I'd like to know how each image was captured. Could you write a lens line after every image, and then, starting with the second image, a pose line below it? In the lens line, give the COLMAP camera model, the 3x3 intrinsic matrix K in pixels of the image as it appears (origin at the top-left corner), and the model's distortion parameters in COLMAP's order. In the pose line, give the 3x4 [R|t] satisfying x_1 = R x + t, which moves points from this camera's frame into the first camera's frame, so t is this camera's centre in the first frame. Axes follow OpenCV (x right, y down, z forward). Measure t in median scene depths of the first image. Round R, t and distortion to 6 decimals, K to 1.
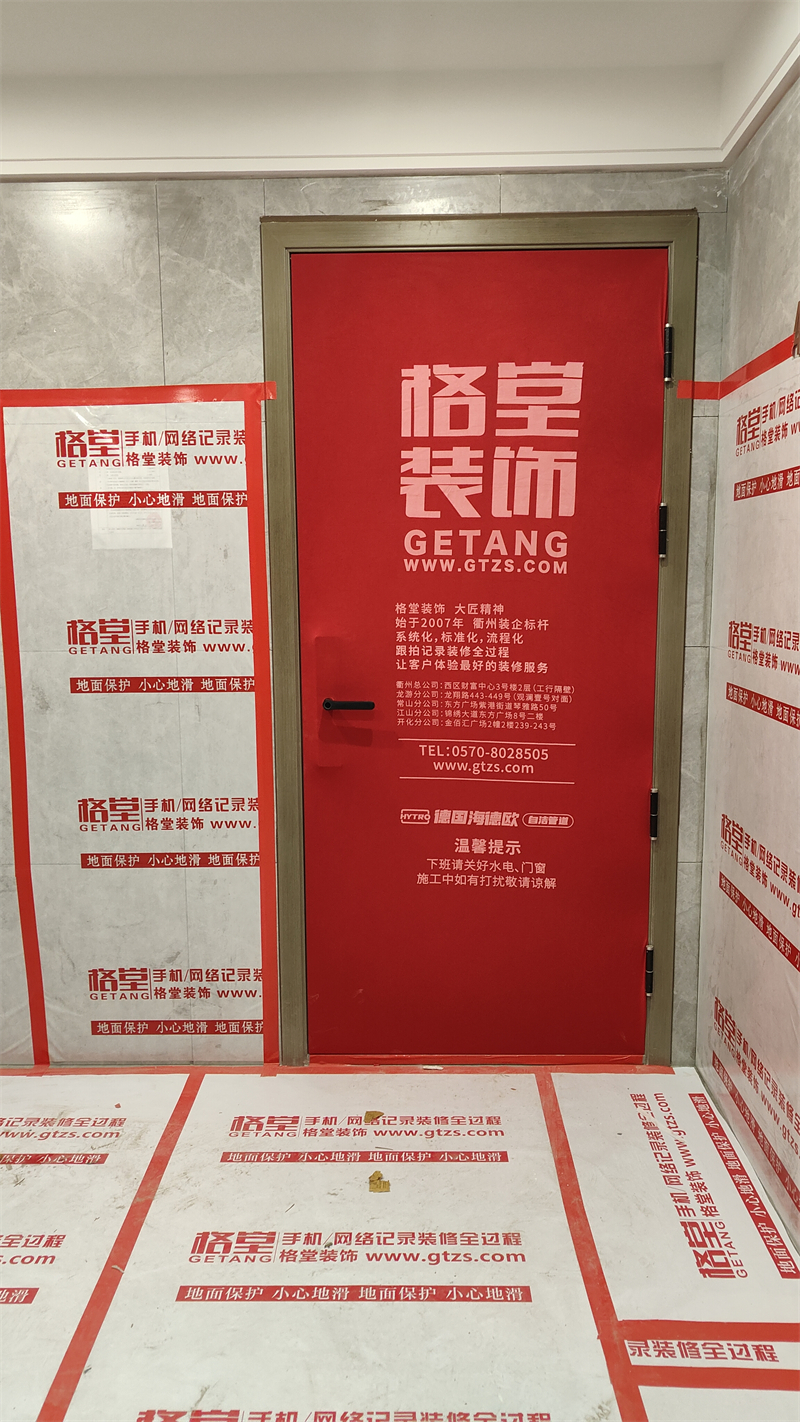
lens RADIAL K [[990.3, 0, 391.3], [0, 990.3, 709.6], [0, 0, 1]] dist [0.037746, -0.012974]
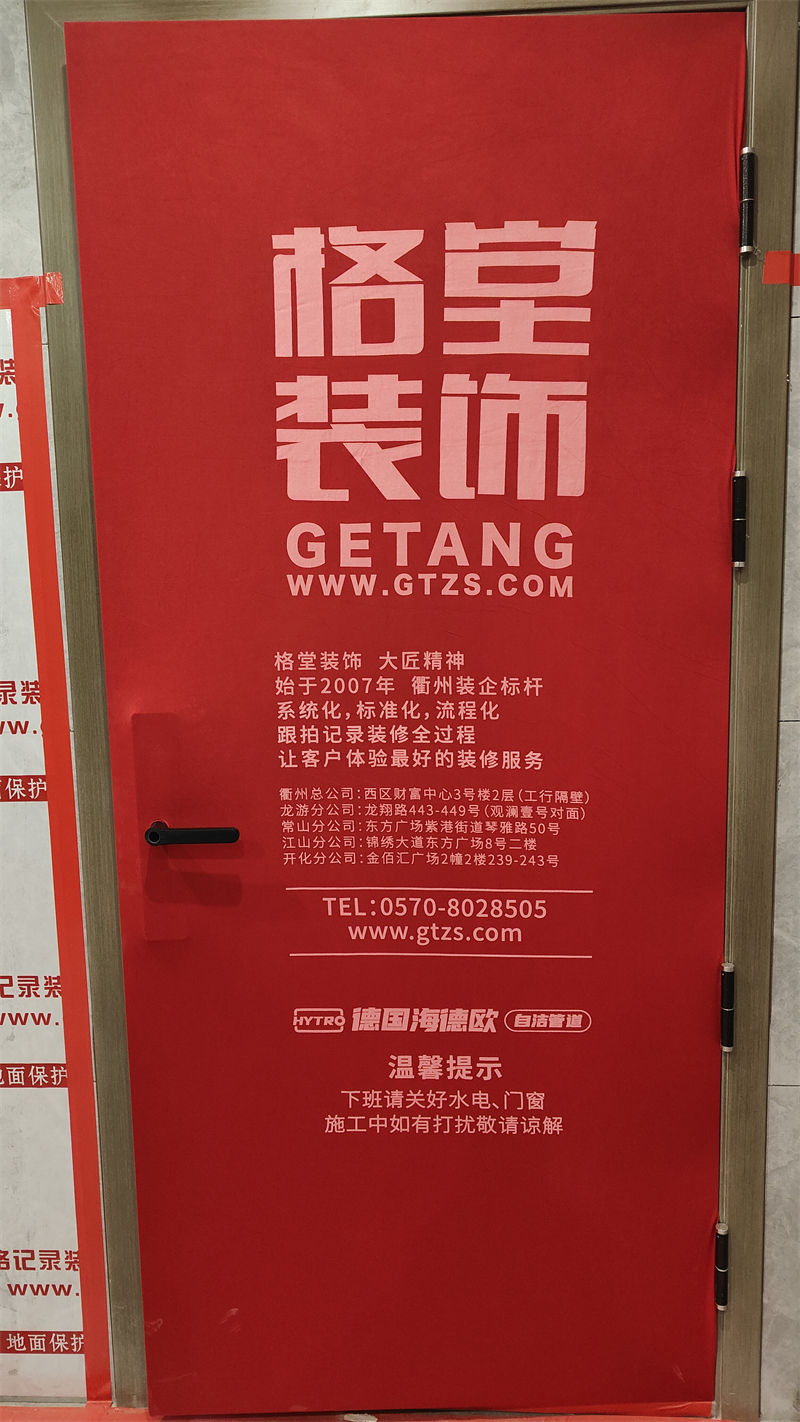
lens RADIAL K [[990.3, 0, 410.9], [0, 990.3, 707.4], [0, 0, 1]] dist [0.037746, -0.012974]
pose [[0.996846, -0.020050, 0.076781, 0.037854], [0.022410, 0.999299, -0.030001, -0.057074], [-0.076126, 0.031627, 0.996597, 0.428341]]
